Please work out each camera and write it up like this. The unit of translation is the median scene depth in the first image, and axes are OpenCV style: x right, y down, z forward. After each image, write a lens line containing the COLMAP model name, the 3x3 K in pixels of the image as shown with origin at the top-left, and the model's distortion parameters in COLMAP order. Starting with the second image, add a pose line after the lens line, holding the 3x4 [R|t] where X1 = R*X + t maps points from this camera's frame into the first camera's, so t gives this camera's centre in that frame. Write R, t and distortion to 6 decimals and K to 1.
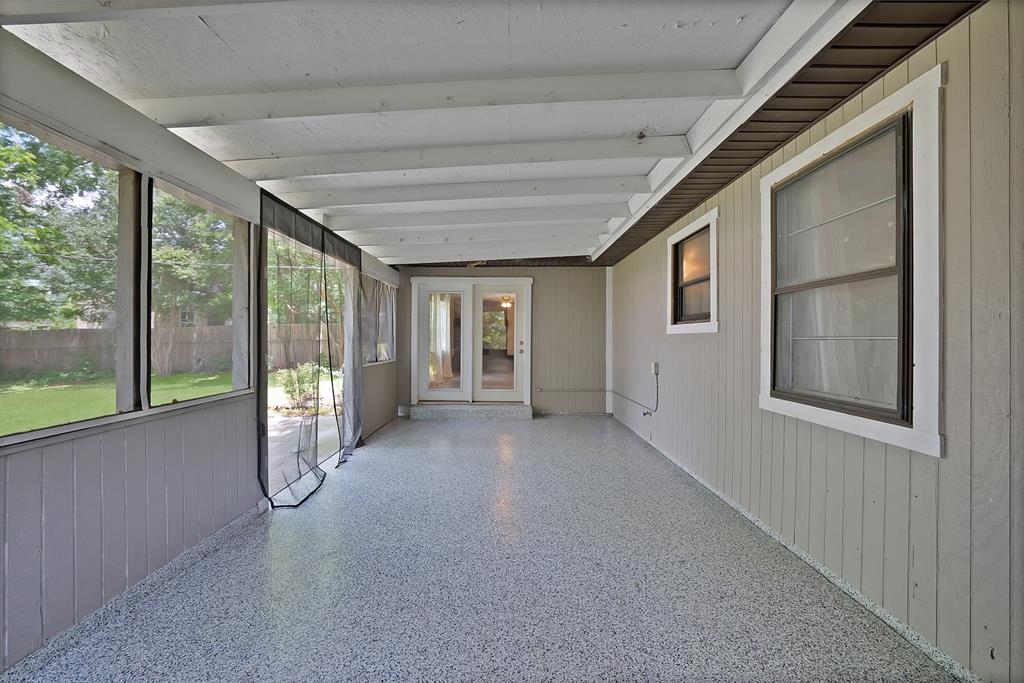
lens RADIAL K [[390.7, 0, 512.1], [0, 390.7, 338.4], [0, 0, 1]] dist [-0.023740, 0.000051]
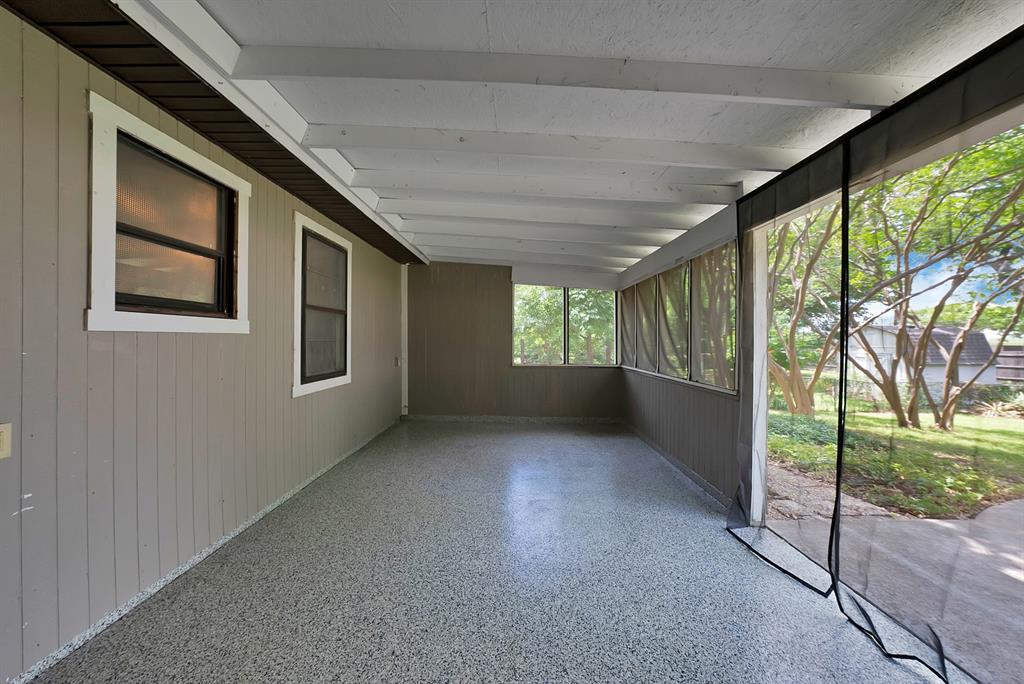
lens RADIAL K [[390.7, 0, 512.1], [0, 390.7, 338.9], [0, 0, 1]] dist [-0.023740, 0.000051]
pose [[-0.999822, -0.009646, 0.016226, -0.067510], [-0.009614, 0.999952, 0.002032, -0.014406], [-0.016244, 0.001876, -0.999866, 2.206591]]
